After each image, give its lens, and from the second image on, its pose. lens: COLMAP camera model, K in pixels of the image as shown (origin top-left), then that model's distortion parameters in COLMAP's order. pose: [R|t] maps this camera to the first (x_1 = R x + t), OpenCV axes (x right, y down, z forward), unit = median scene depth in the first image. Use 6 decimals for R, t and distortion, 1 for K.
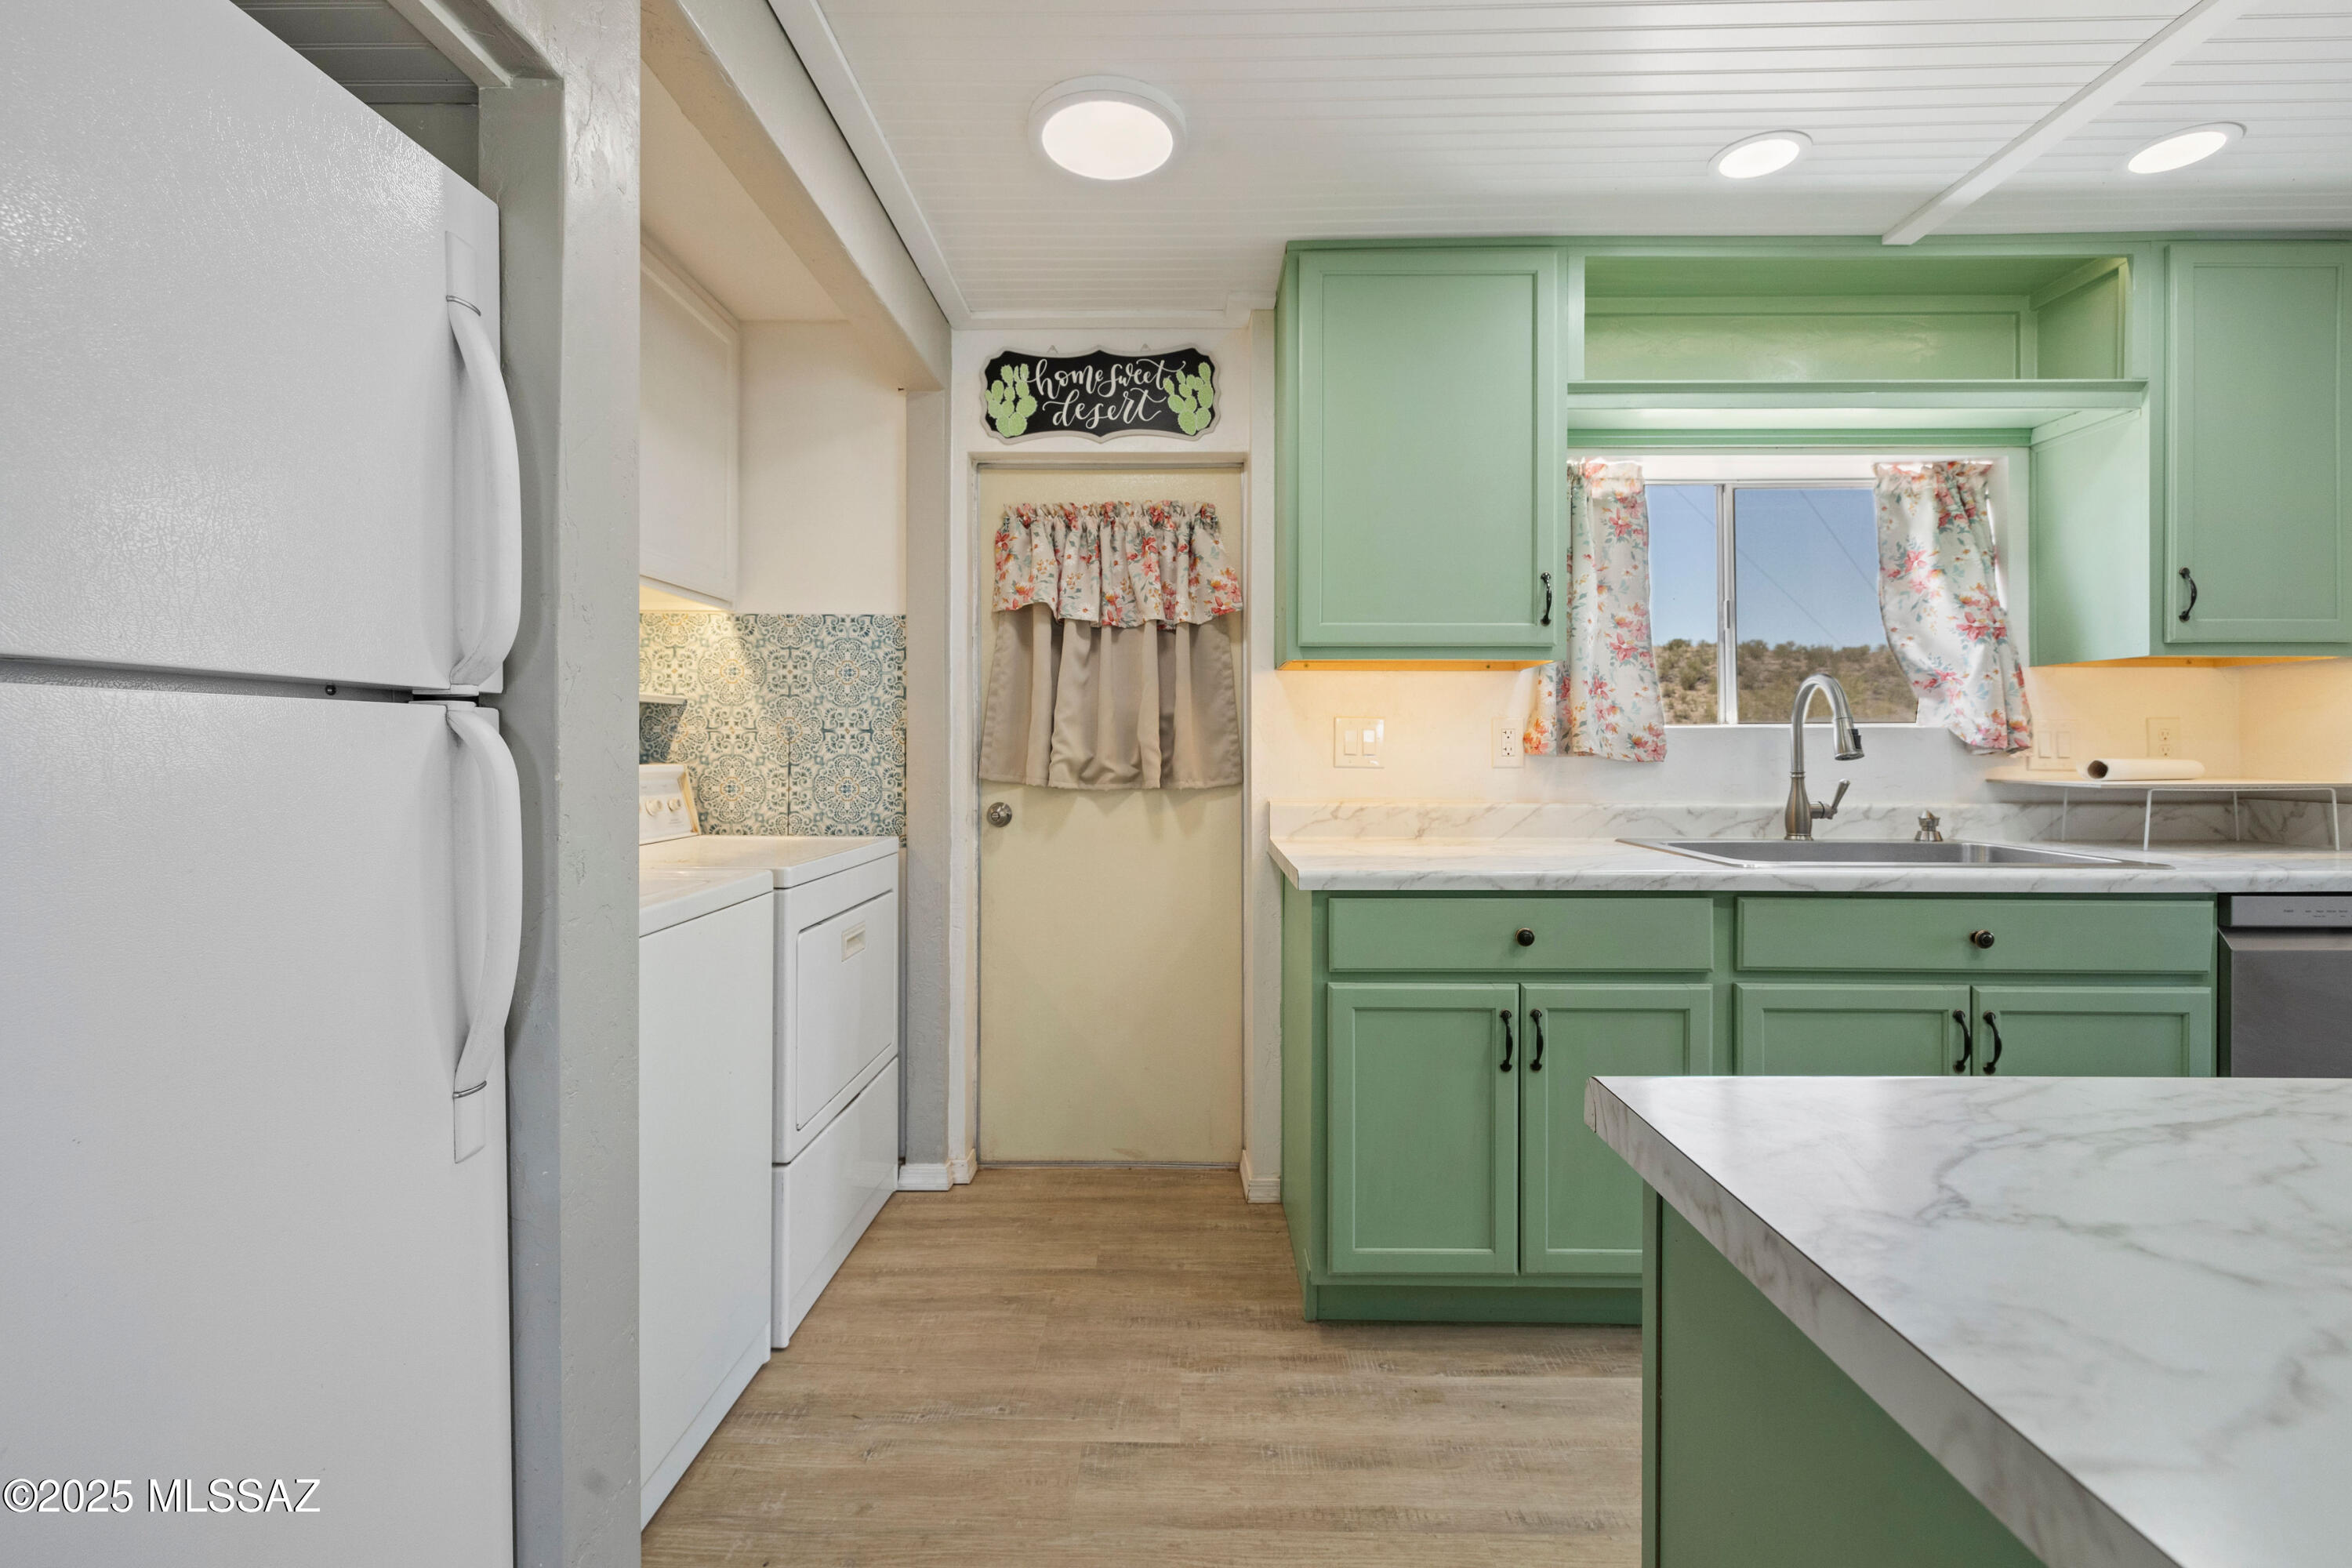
lens RADIAL K [[994.3, 0, 1167.9], [0, 994.3, 745.9], [0, 0, 1]] dist [-0.001559, 0.000378]
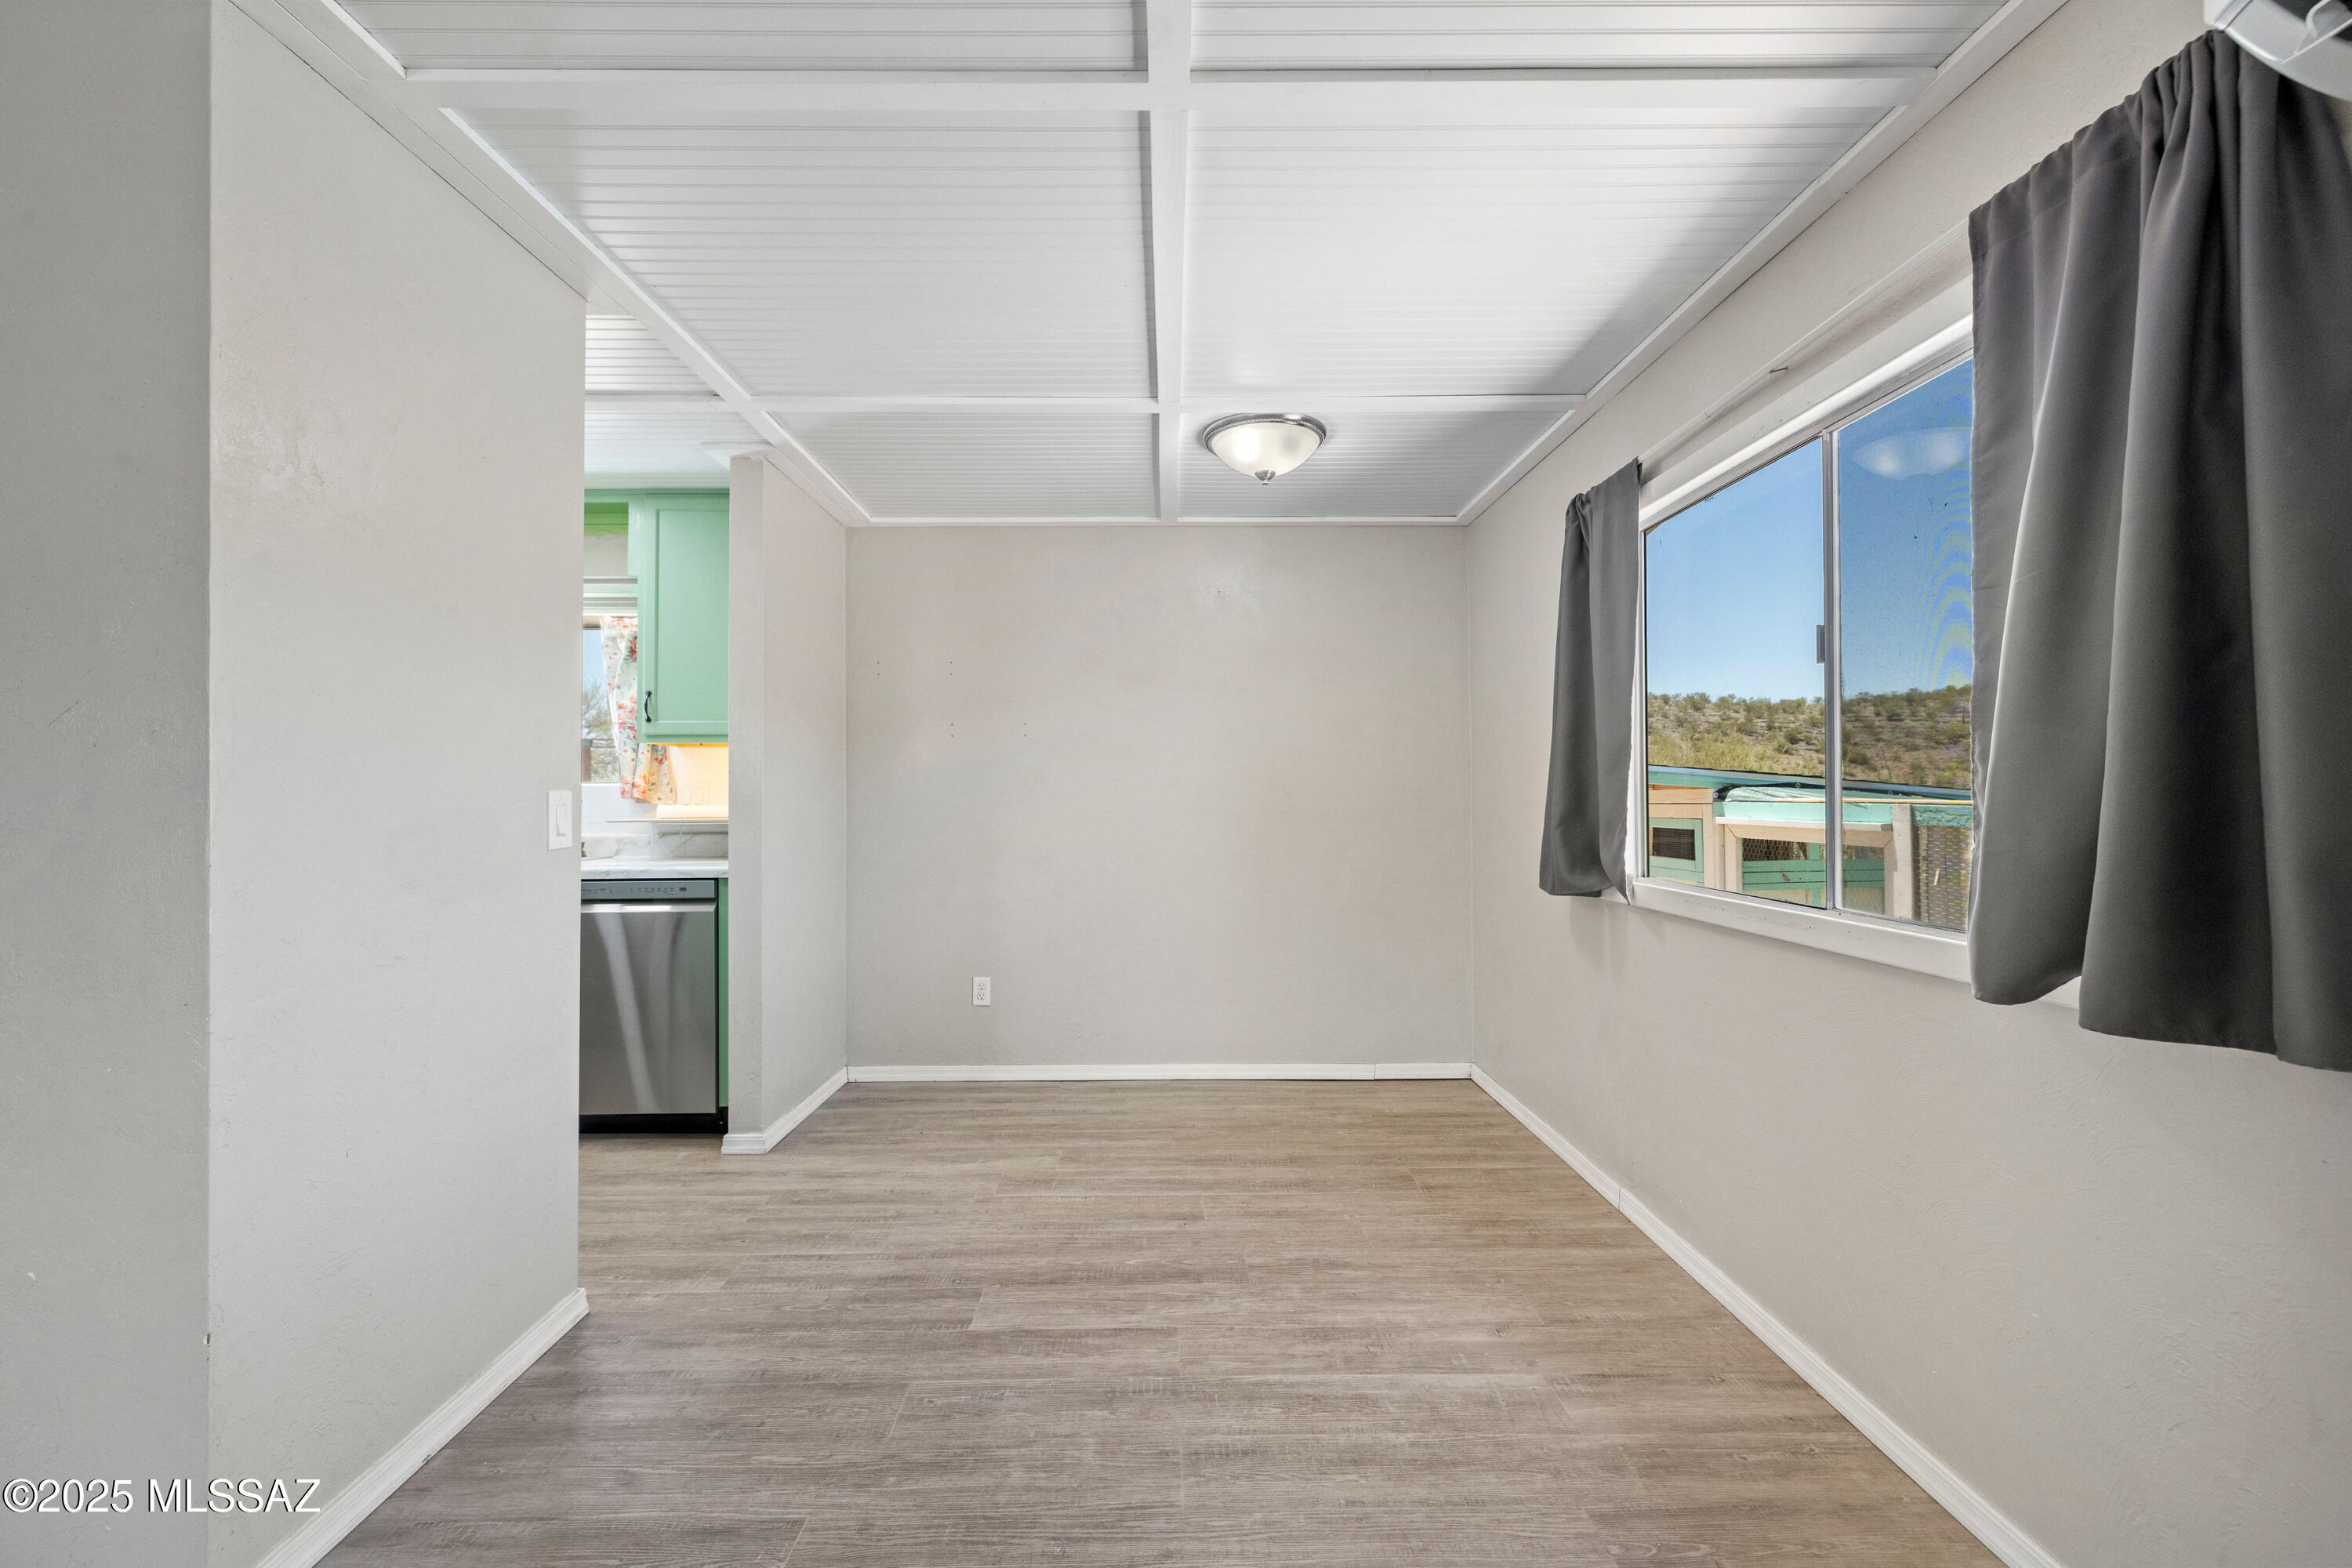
lens RADIAL K [[983.1, 0, 1176.0], [0, 983.1, 784.0], [0, 0, 1]] dist [-0.000410, 0.000095]
pose [[0.999549, -0.004030, 0.029766, 1.621257], [0.004438, 0.999897, -0.013657, 0.004081], [-0.029708, 0.013783, 0.999464, -0.589449]]
